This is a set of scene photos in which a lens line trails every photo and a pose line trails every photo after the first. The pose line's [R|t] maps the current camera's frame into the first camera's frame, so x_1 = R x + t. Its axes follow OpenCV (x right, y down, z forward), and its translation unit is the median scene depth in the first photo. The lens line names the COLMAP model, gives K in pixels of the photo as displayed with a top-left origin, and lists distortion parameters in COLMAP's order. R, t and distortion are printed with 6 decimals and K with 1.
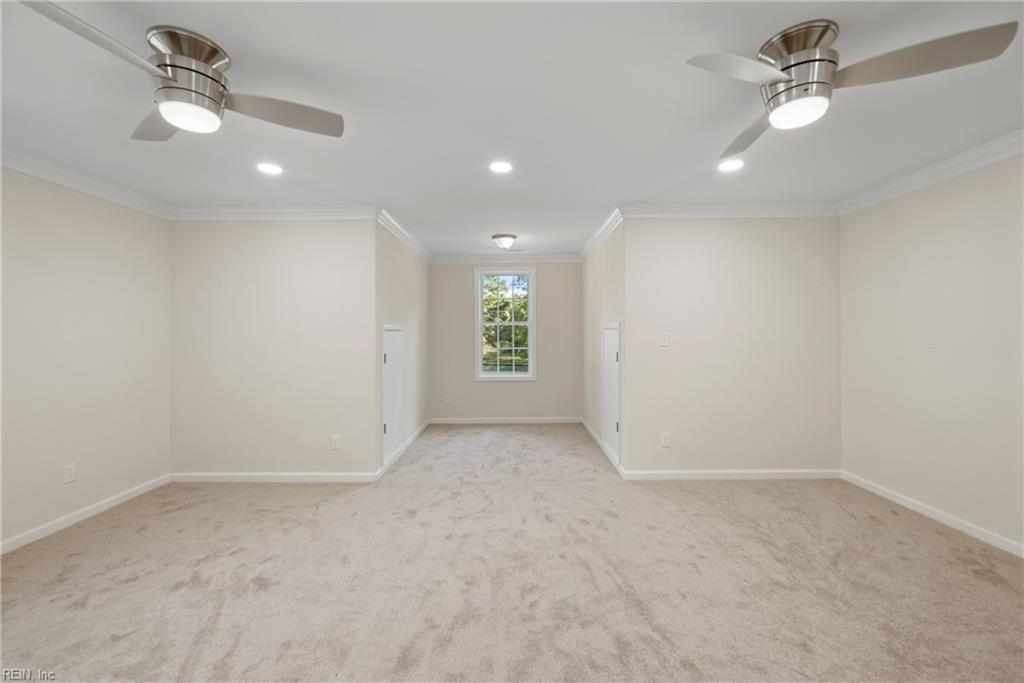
lens RADIAL K [[416.8, 0, 512.3], [0, 416.8, 325.5], [0, 0, 1]] dist [-0.000473, 0.000206]
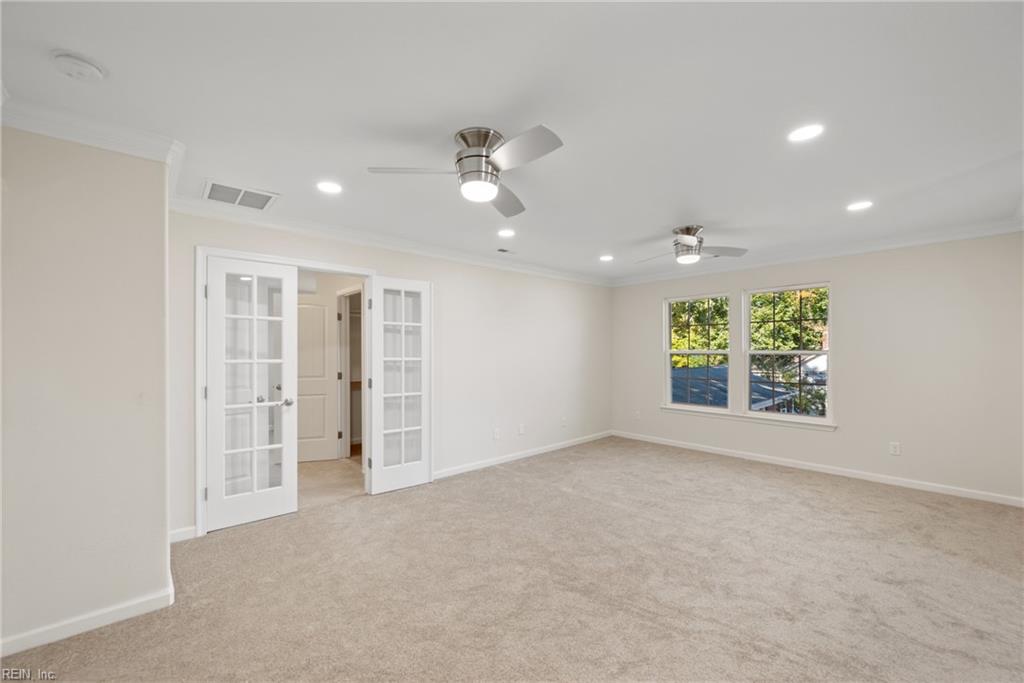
lens RADIAL K [[410.3, 0, 515.2], [0, 410.3, 345.6], [0, 0, 1]] dist [-0.001109, 0.000004]
pose [[-0.732884, -0.001165, -0.680352, 0.837542], [0.013547, 0.999775, -0.016305, 0.009761], [0.680218, -0.021166, -0.732704, 1.148685]]
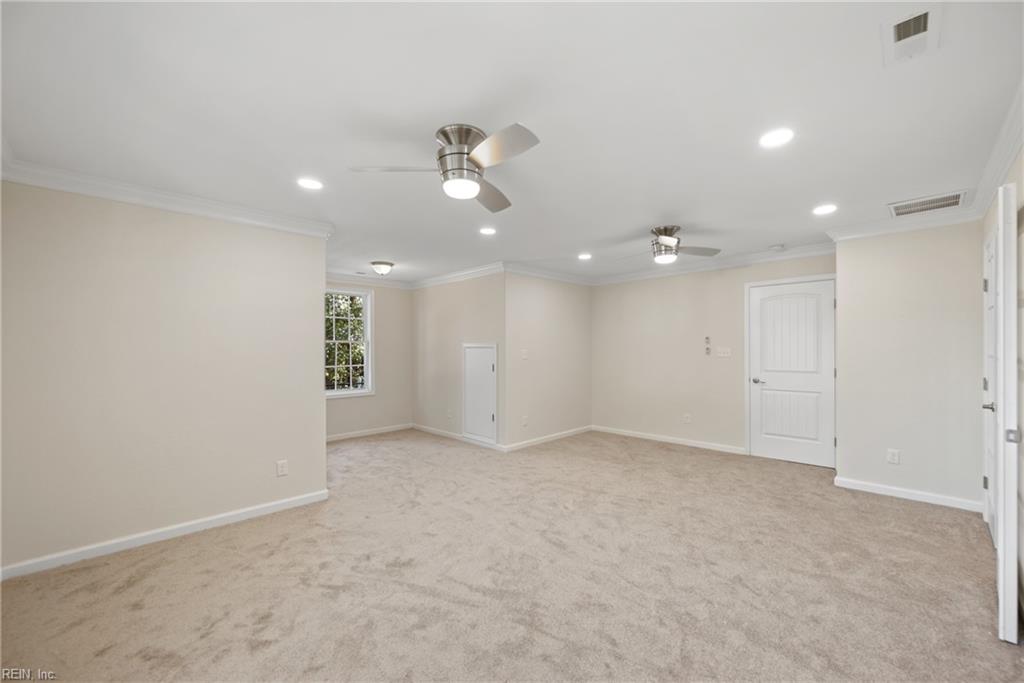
lens RADIAL K [[410.3, 0, 515.2], [0, 410.3, 345.6], [0, 0, 1]] dist [-0.001109, 0.000004]
pose [[0.704197, 0.004740, 0.709989, -0.910351], [-0.007804, 0.999969, 0.001065, -0.000808], [-0.709962, -0.006291, 0.704212, -0.029474]]
